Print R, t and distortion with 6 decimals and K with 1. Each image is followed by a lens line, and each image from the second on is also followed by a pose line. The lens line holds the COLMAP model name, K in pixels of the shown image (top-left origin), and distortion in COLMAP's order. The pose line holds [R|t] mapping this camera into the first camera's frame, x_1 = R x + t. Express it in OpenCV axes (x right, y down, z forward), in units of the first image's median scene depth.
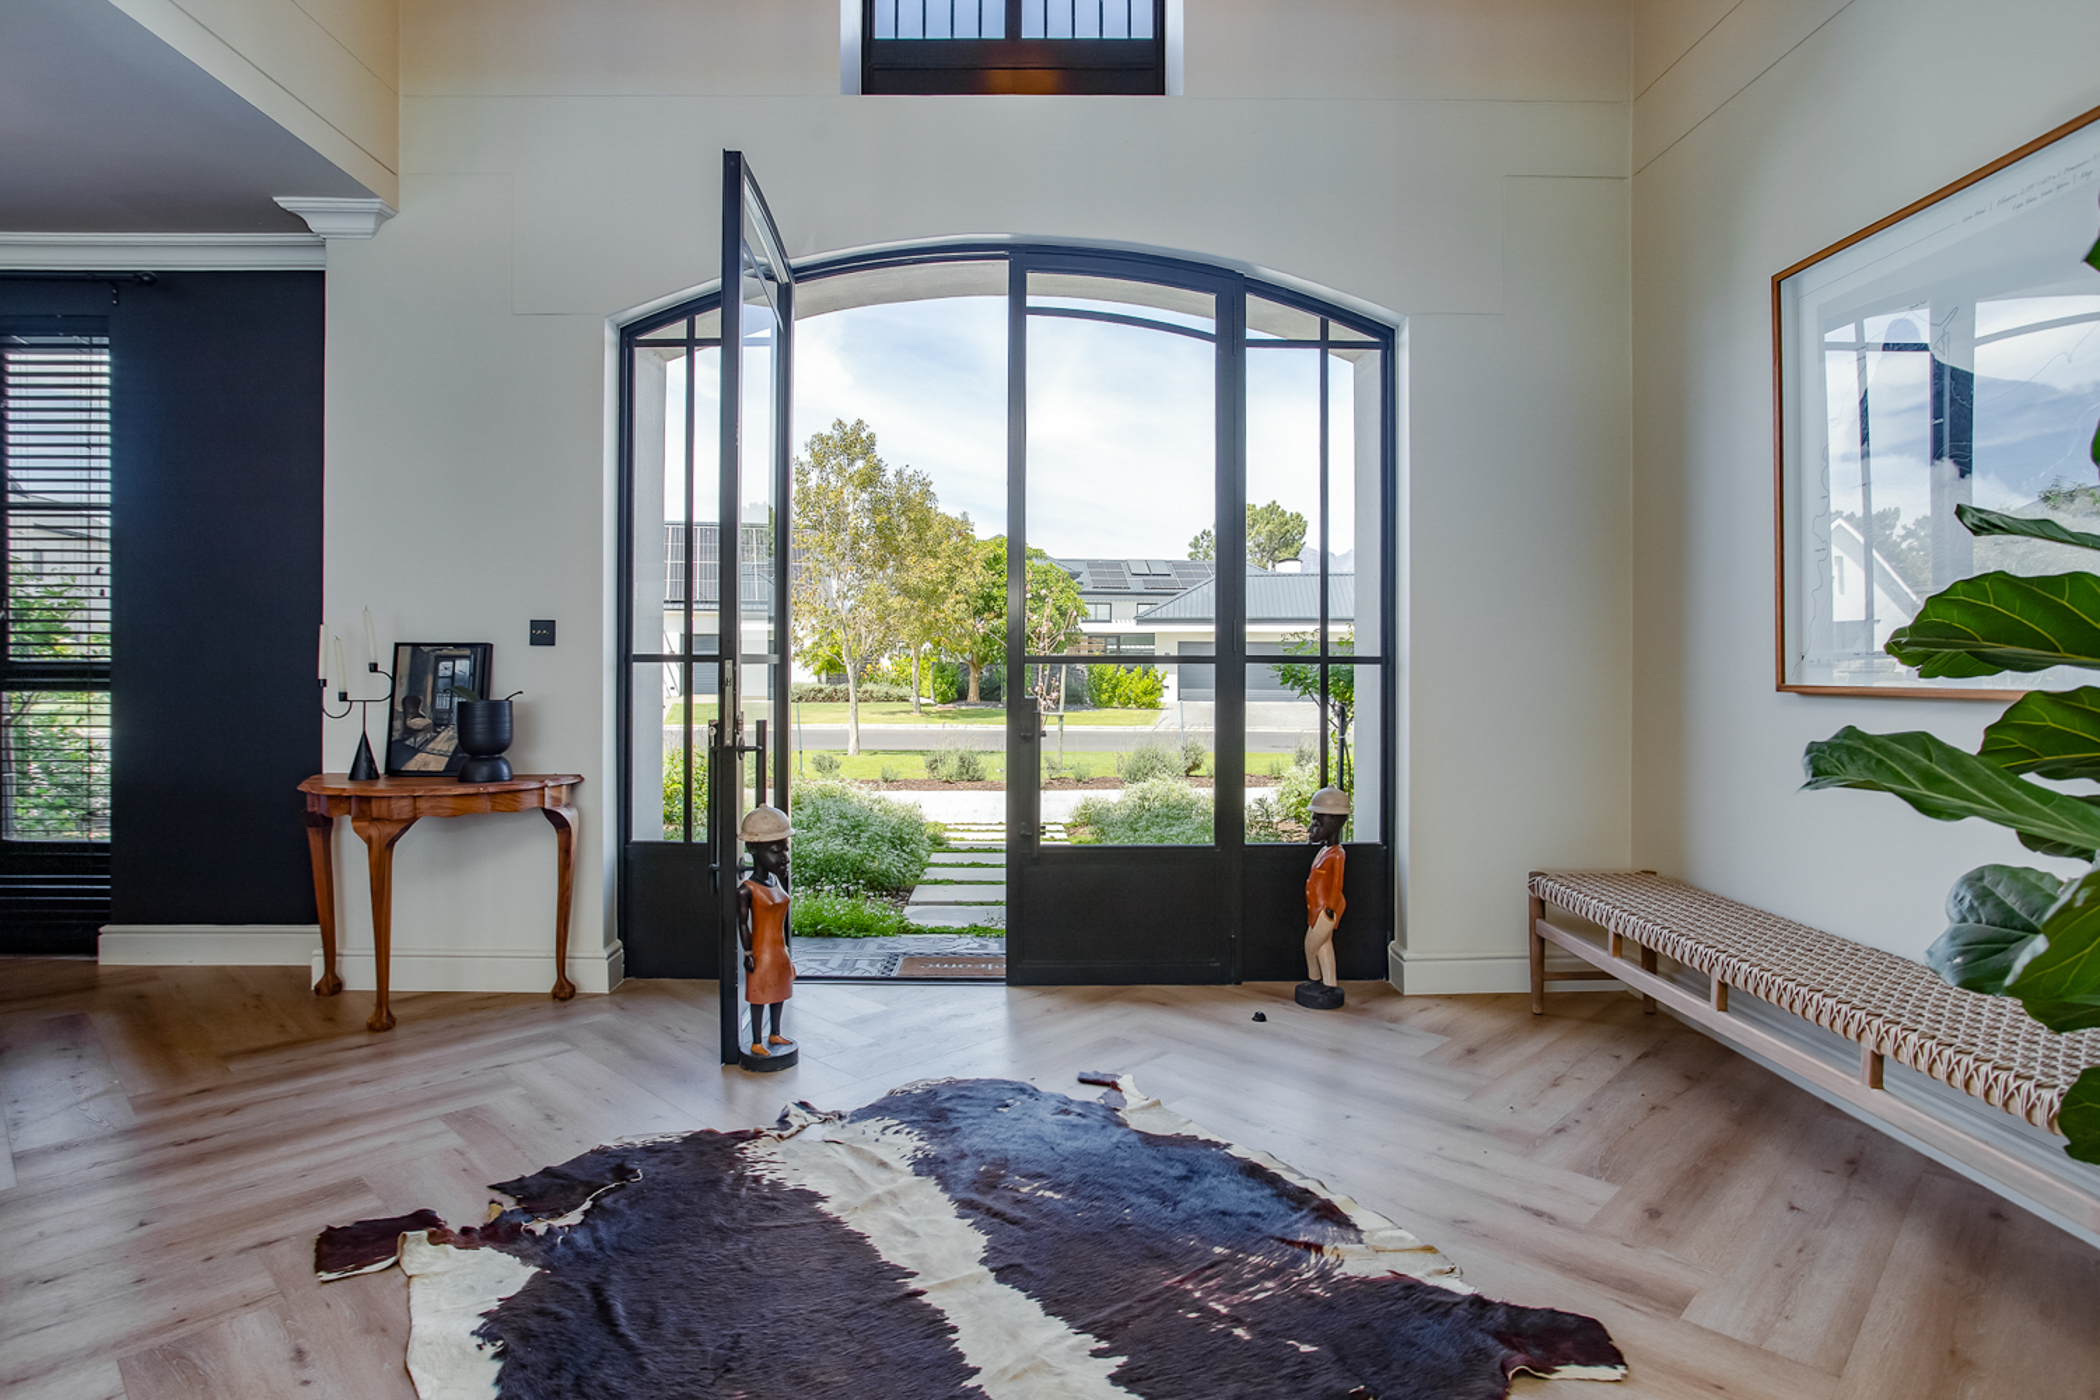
lens RADIAL K [[1124.3, 0, 1033.8], [0, 1124.3, 677.8], [0, 0, 1]] dist [-0.037512, 0.015916]
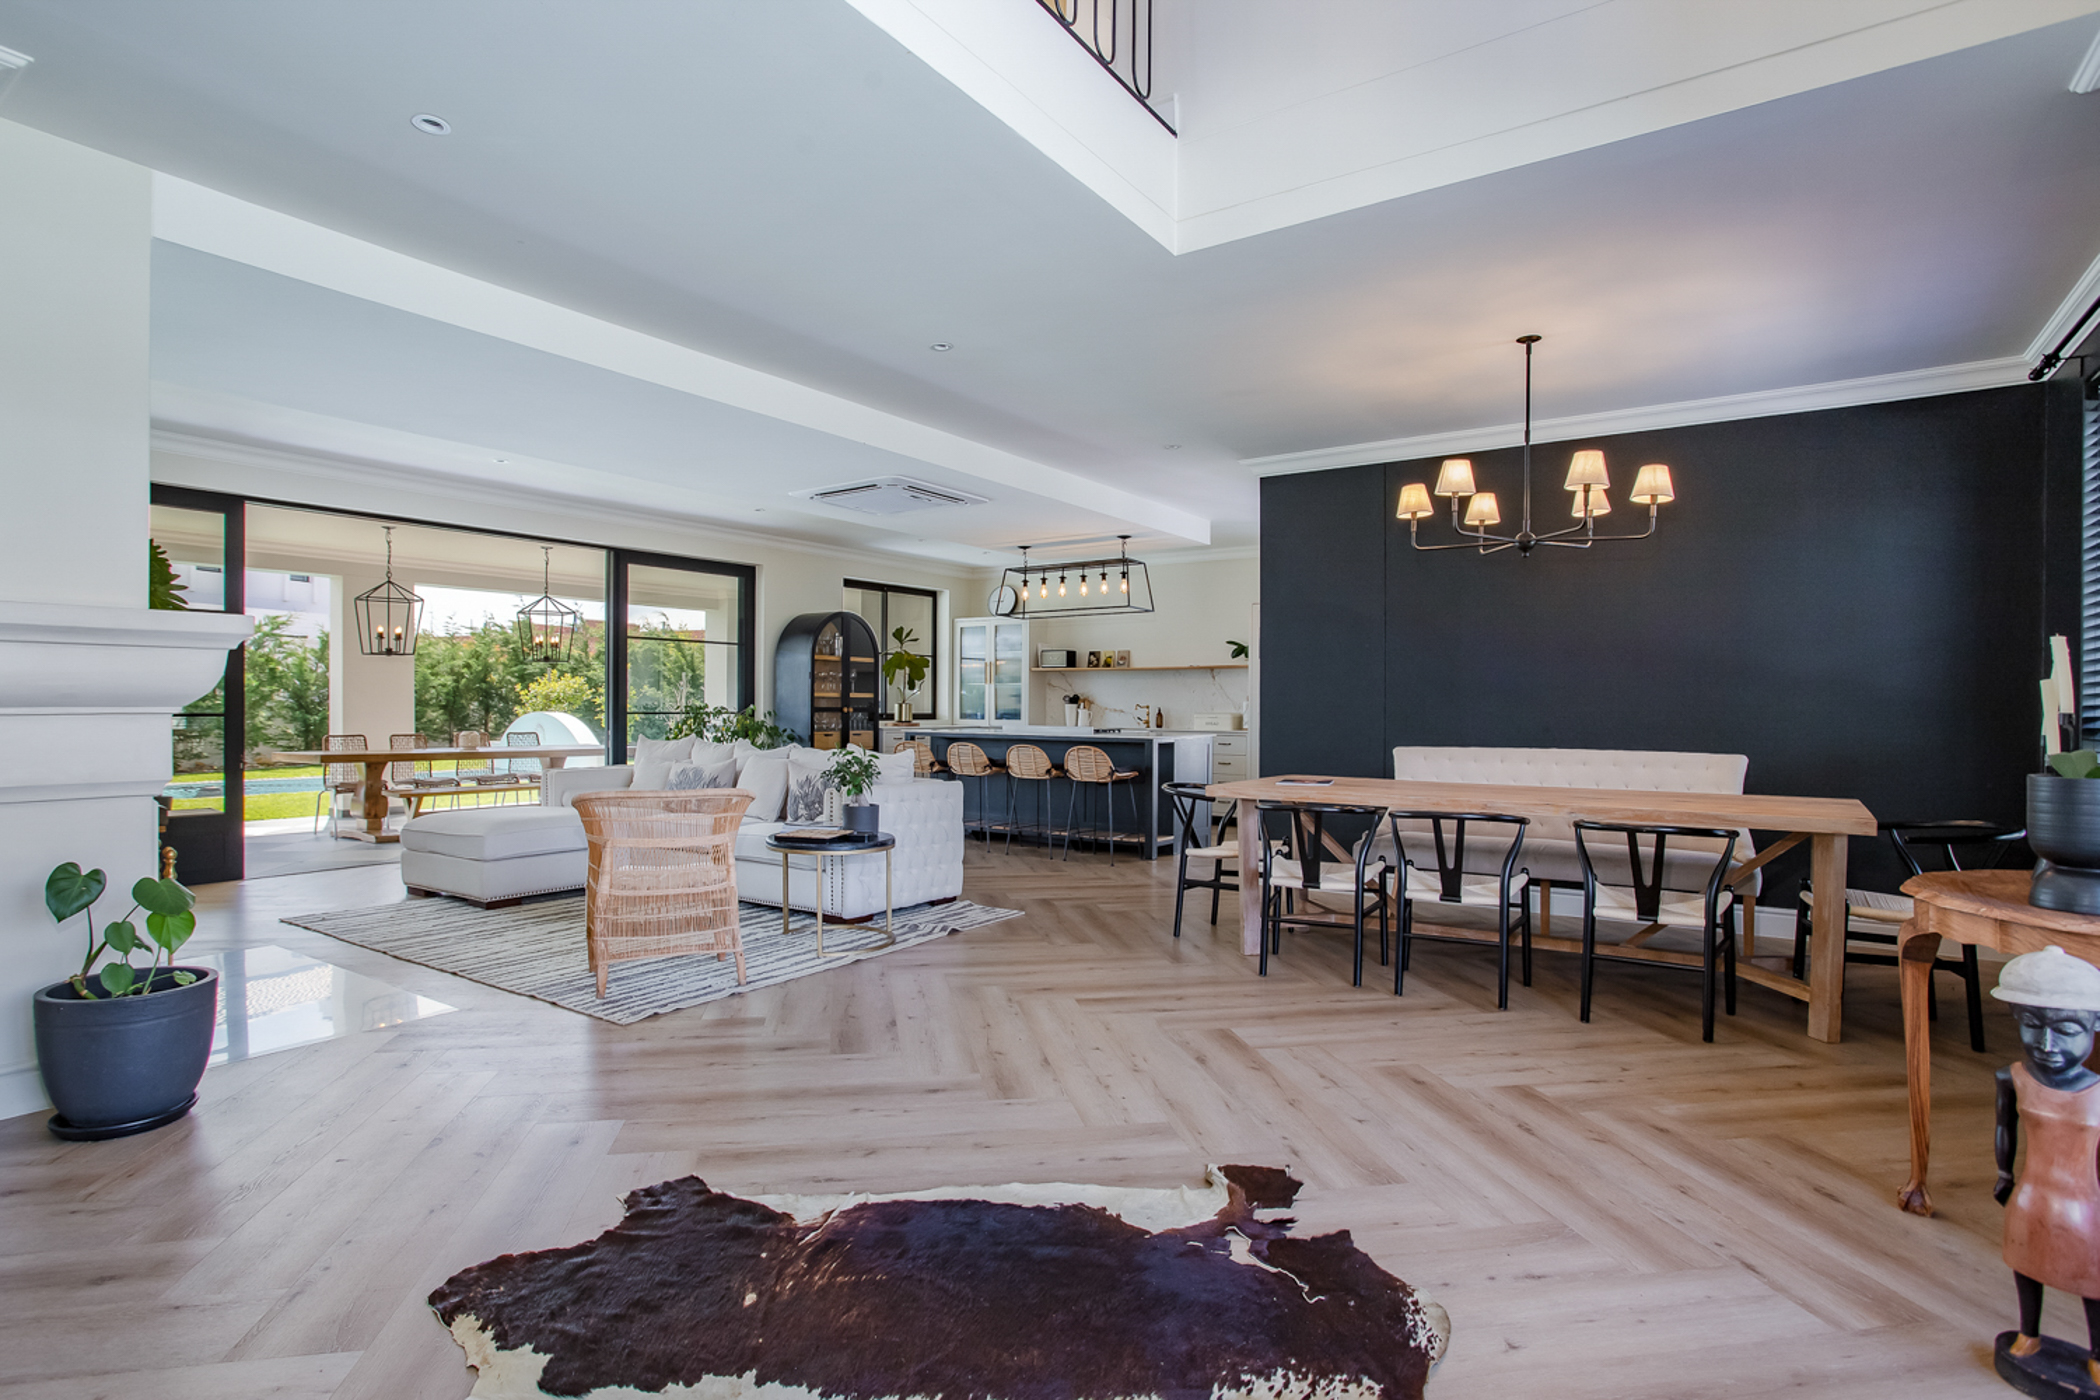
lens RADIAL K [[1055.1, 0, 1044.8], [0, 1055.1, 713.8], [0, 0, 1]] dist [-0.051914, 0.024258]
pose [[-0.576961, 0.001591, -0.816770, 0.267610], [-0.017682, 0.999739, 0.014438, -0.010885], [0.816580, 0.022772, -0.576783, 0.805876]]
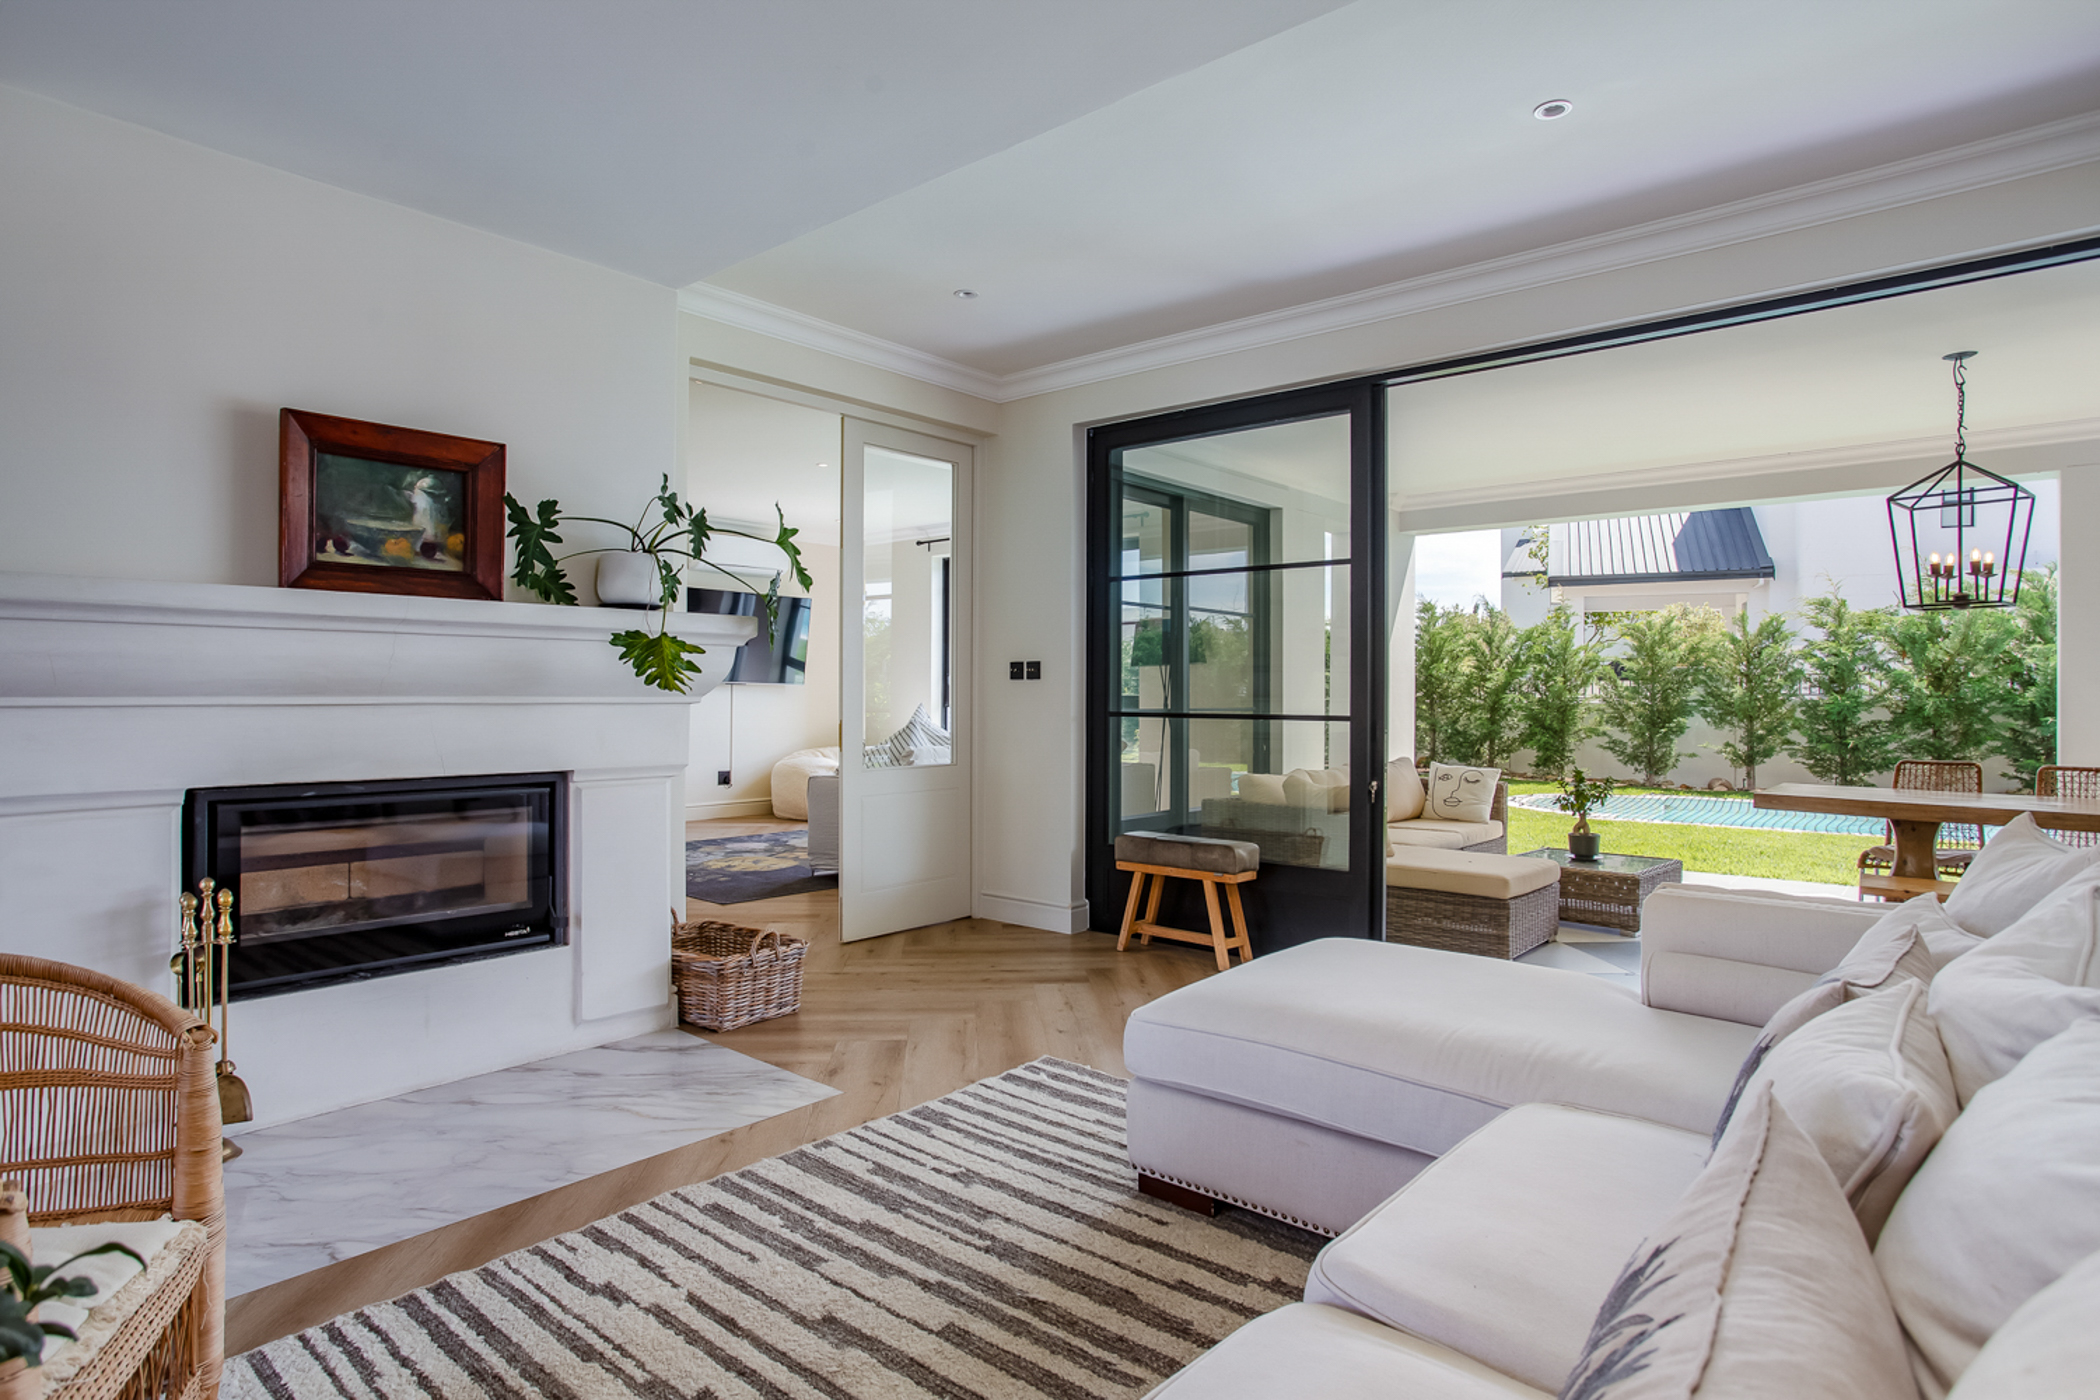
lens RADIAL K [[1124.3, 0, 1037.2], [0, 1124.3, 678.6], [0, 0, 1]] dist [-0.037512, 0.015916]
pose [[-0.751658, 0.003209, 0.659545, -0.811486], [0.001708, 0.999994, -0.002919, -0.000093], [-0.659551, -0.001067, -0.751659, -0.110191]]
